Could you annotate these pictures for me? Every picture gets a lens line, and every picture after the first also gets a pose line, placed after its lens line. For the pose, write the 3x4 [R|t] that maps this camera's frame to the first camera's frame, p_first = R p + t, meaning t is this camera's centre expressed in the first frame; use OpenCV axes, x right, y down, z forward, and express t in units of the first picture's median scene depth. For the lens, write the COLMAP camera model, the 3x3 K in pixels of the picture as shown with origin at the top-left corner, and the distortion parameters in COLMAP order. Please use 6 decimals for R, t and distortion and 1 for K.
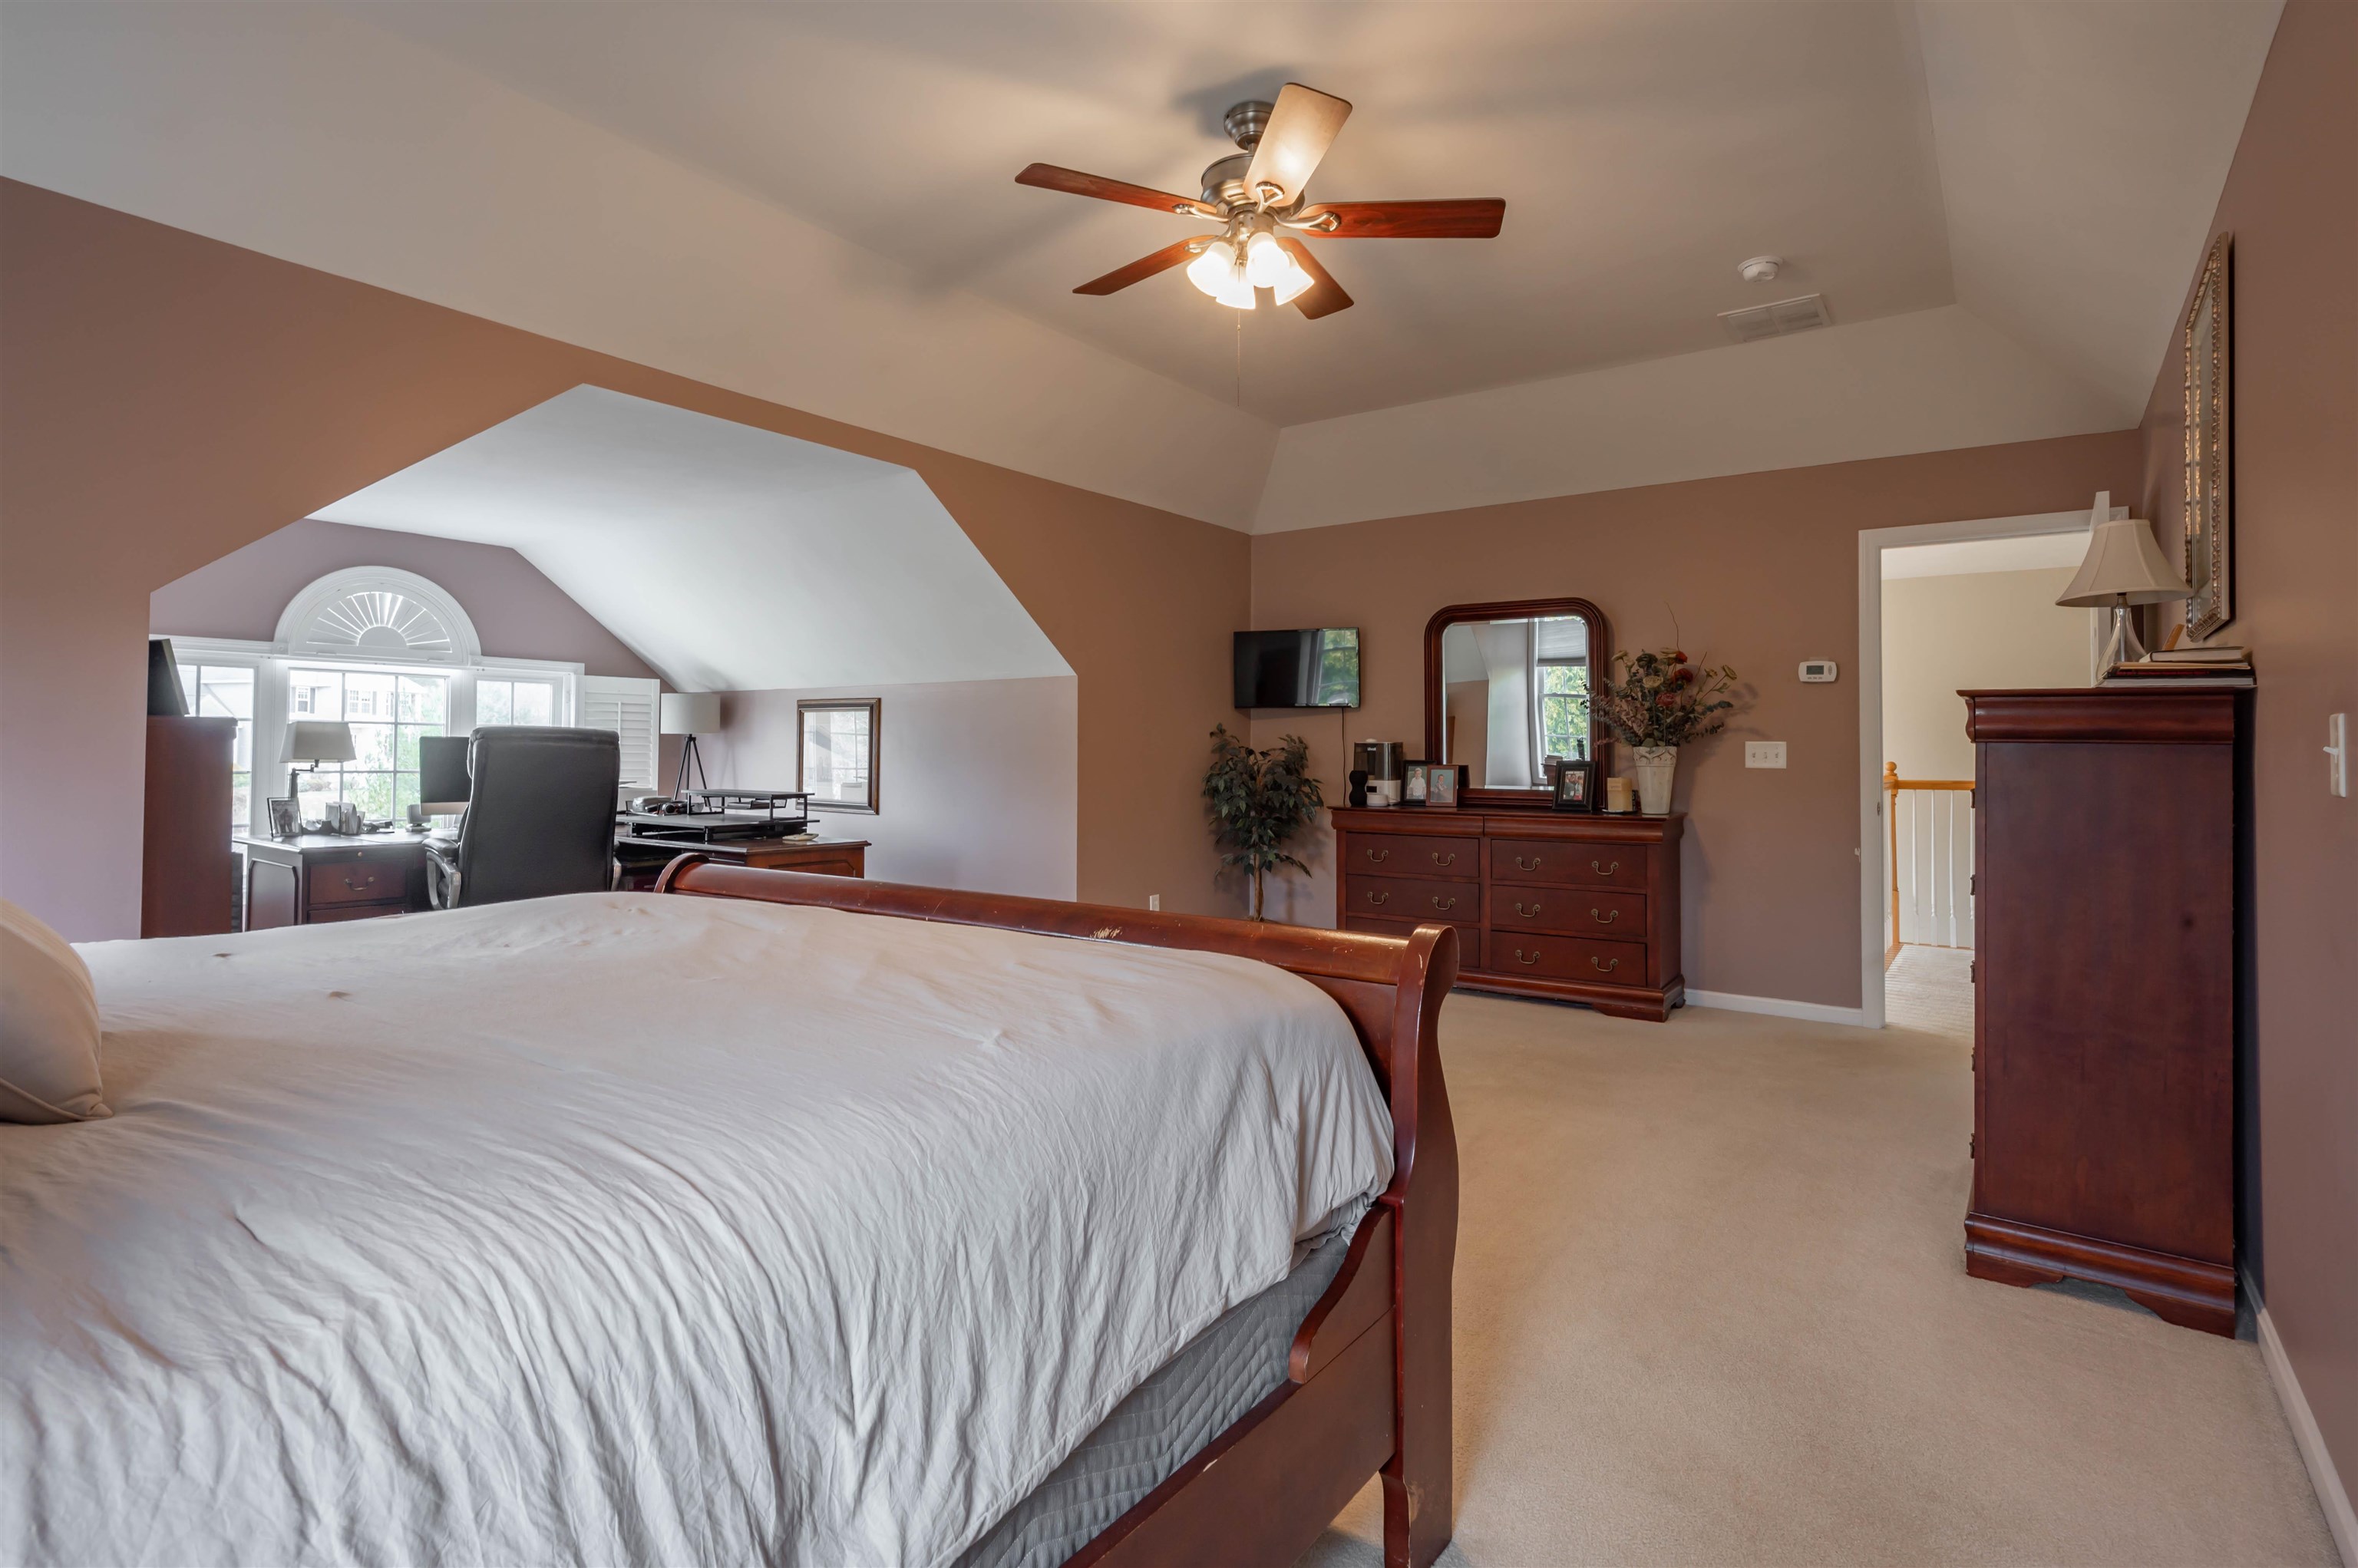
lens RADIAL K [[1144.7, 0, 1190.5], [0, 1144.7, 733.7], [0, 0, 1]] dist [-0.033232, 0.000477]
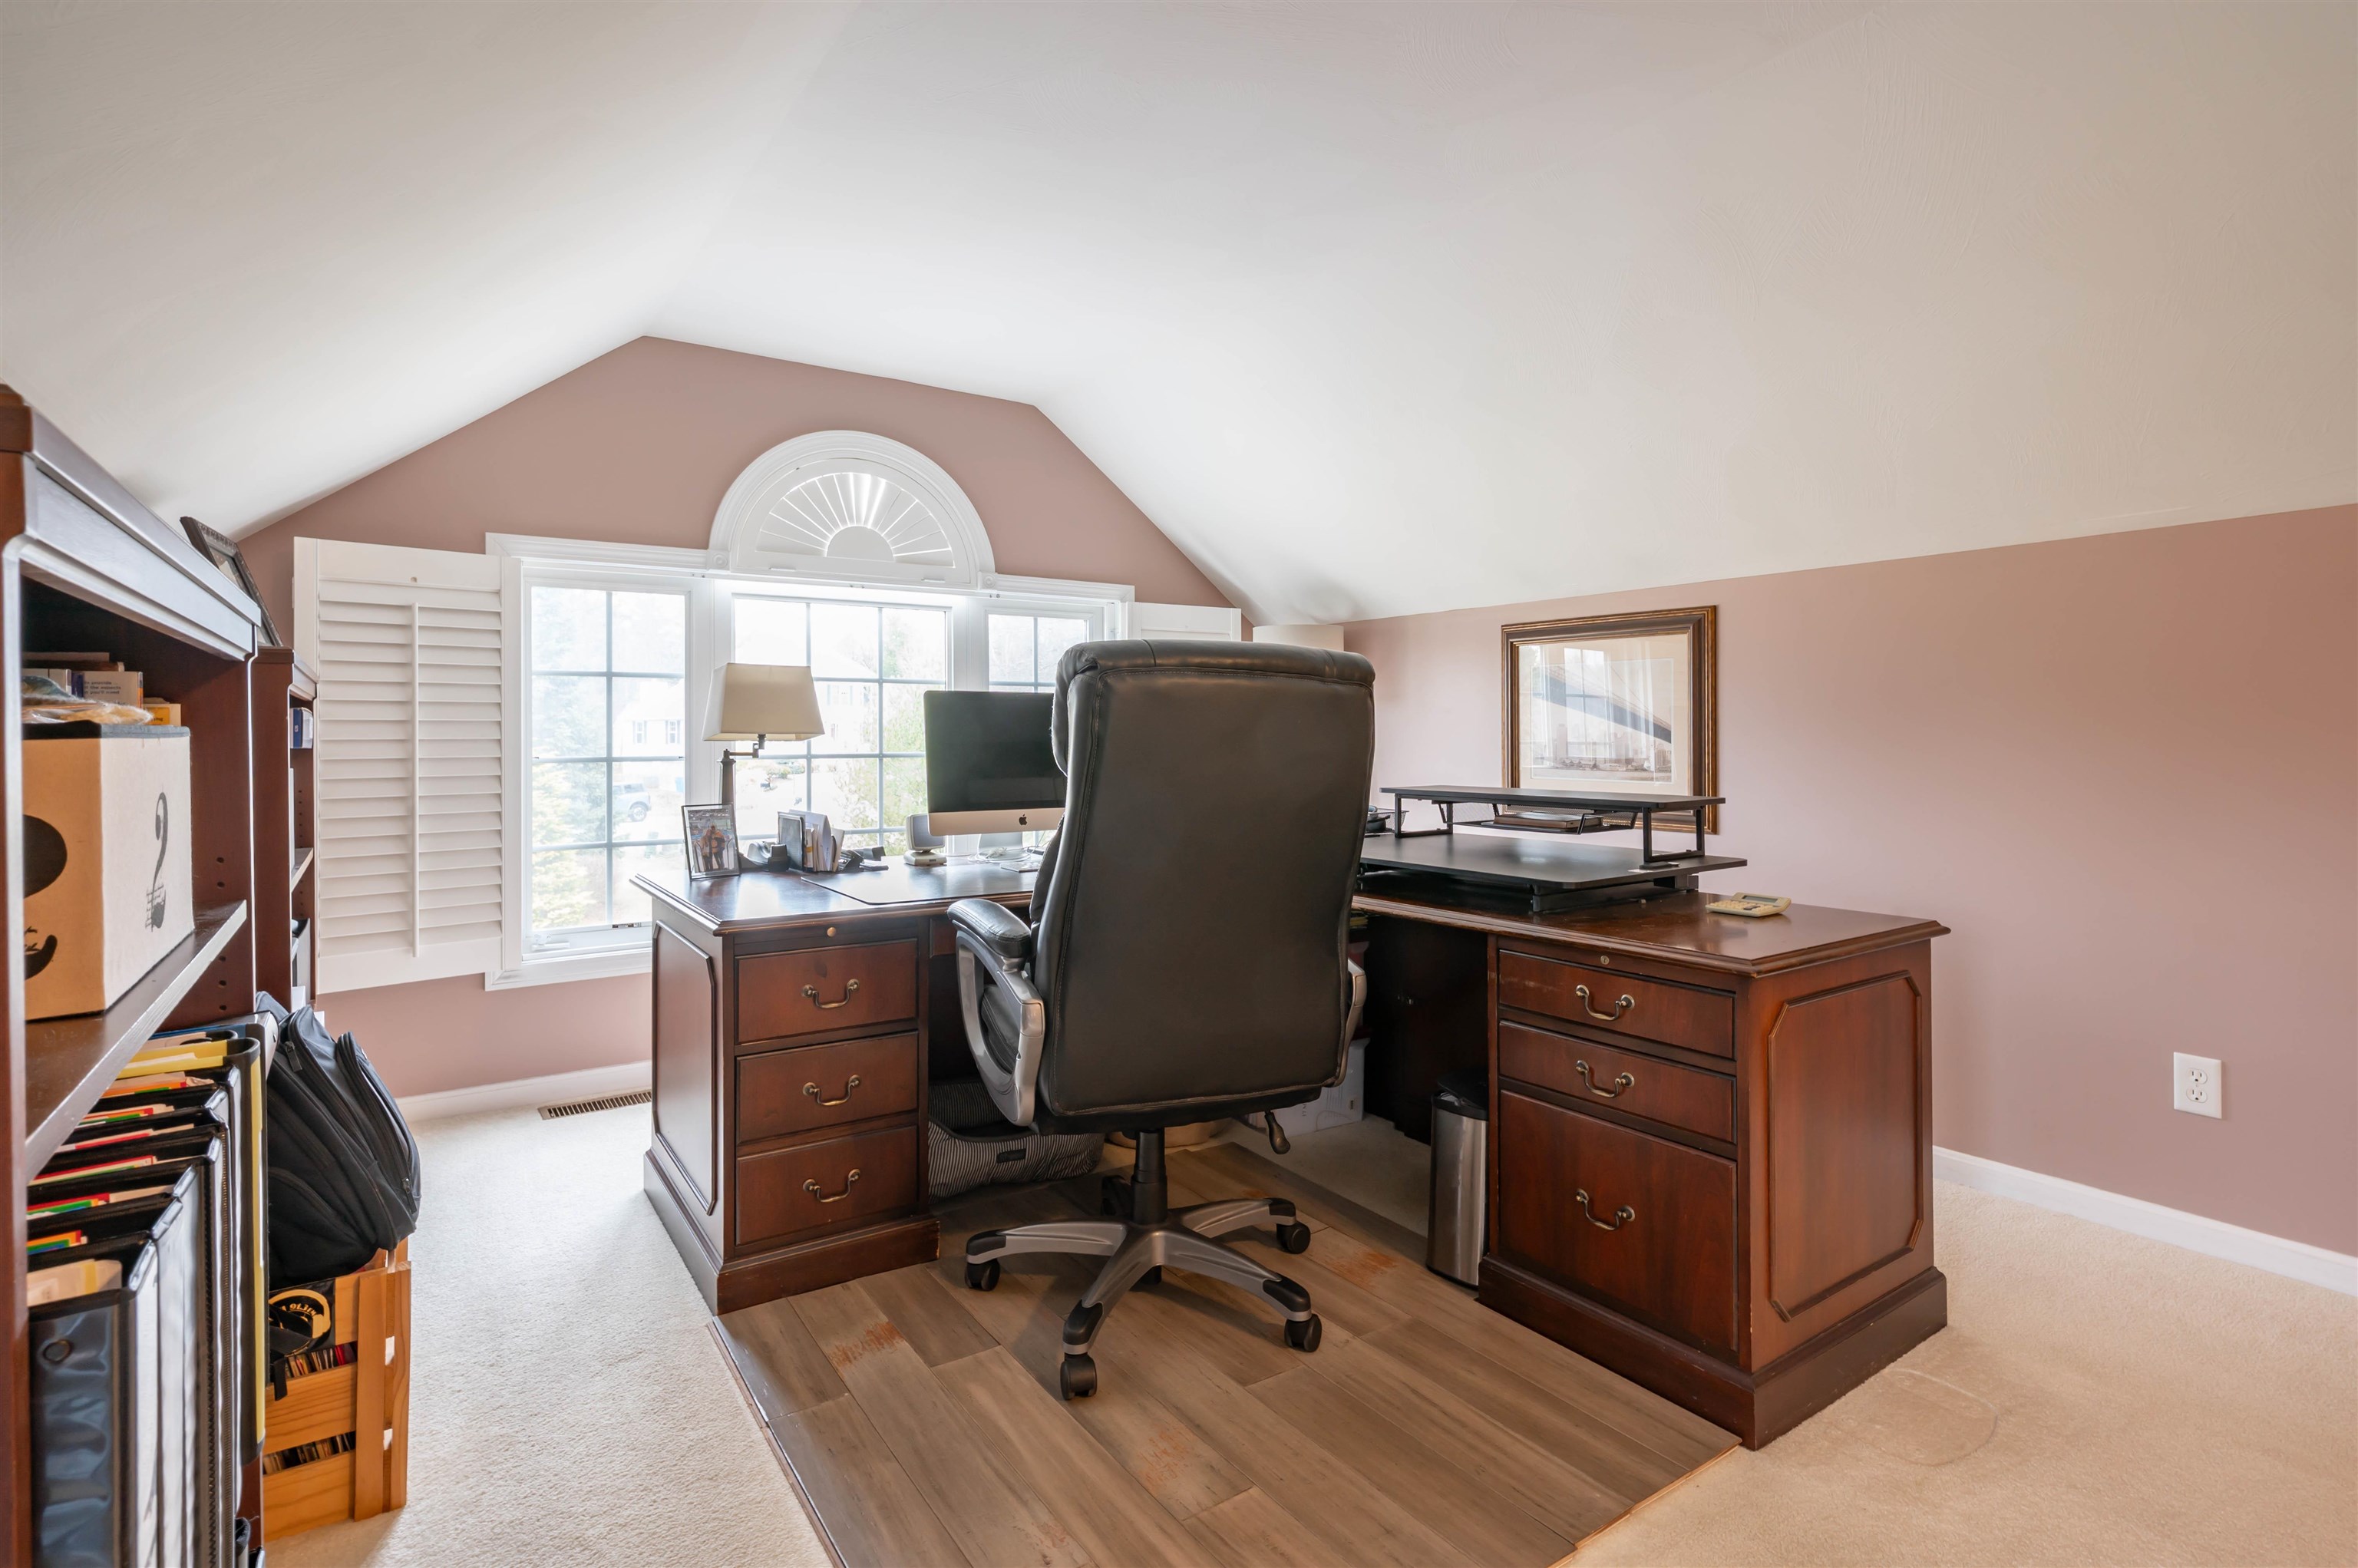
lens RADIAL K [[1144.7, 0, 1190.5], [0, 1144.7, 733.7], [0, 0, 1]] dist [-0.033232, 0.000477]
pose [[0.943540, -0.010755, -0.331084, -0.363129], [0.015882, 0.999792, 0.012785, 0.017338], [0.330878, -0.017321, 0.943515, 0.497868]]
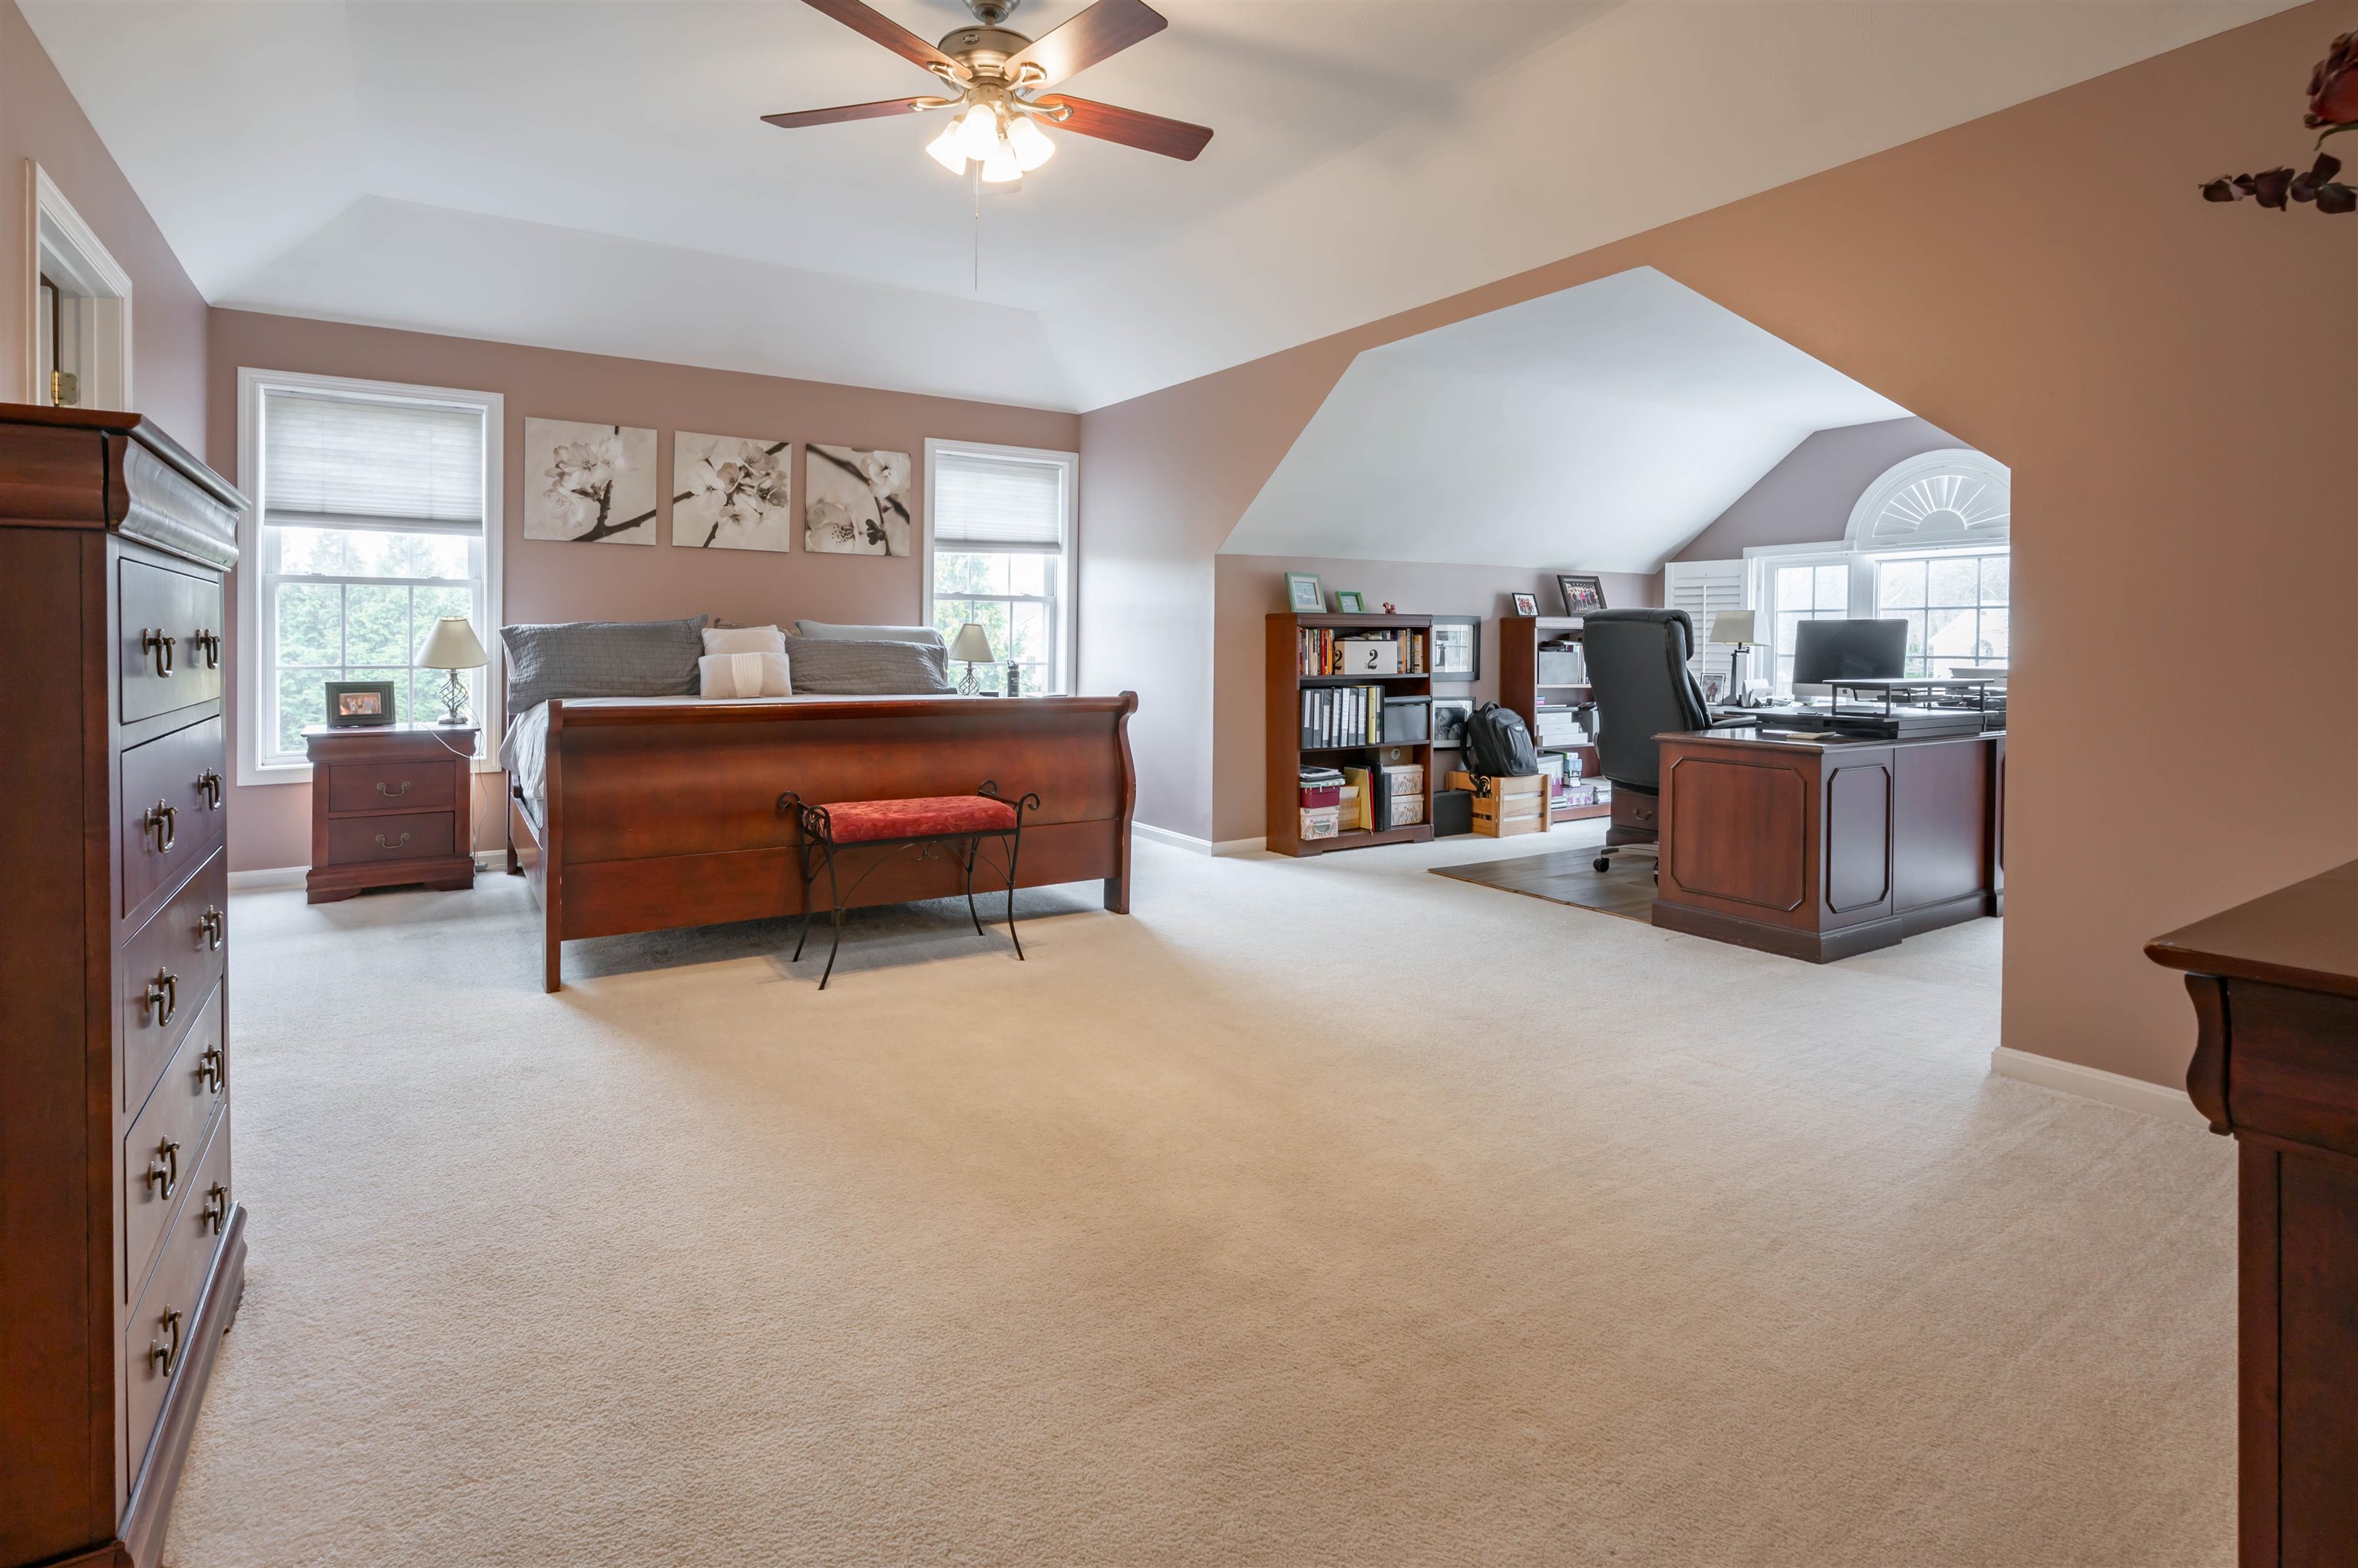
lens RADIAL K [[1144.7, 0, 1190.5], [0, 1144.7, 733.7], [0, 0, 1]] dist [-0.033232, 0.000477]
pose [[-0.349127, 0.066297, -0.934727, 0.503398], [0.016850, 0.997777, 0.064475, 0.028655], [0.936924, 0.006760, -0.349468, 0.797127]]
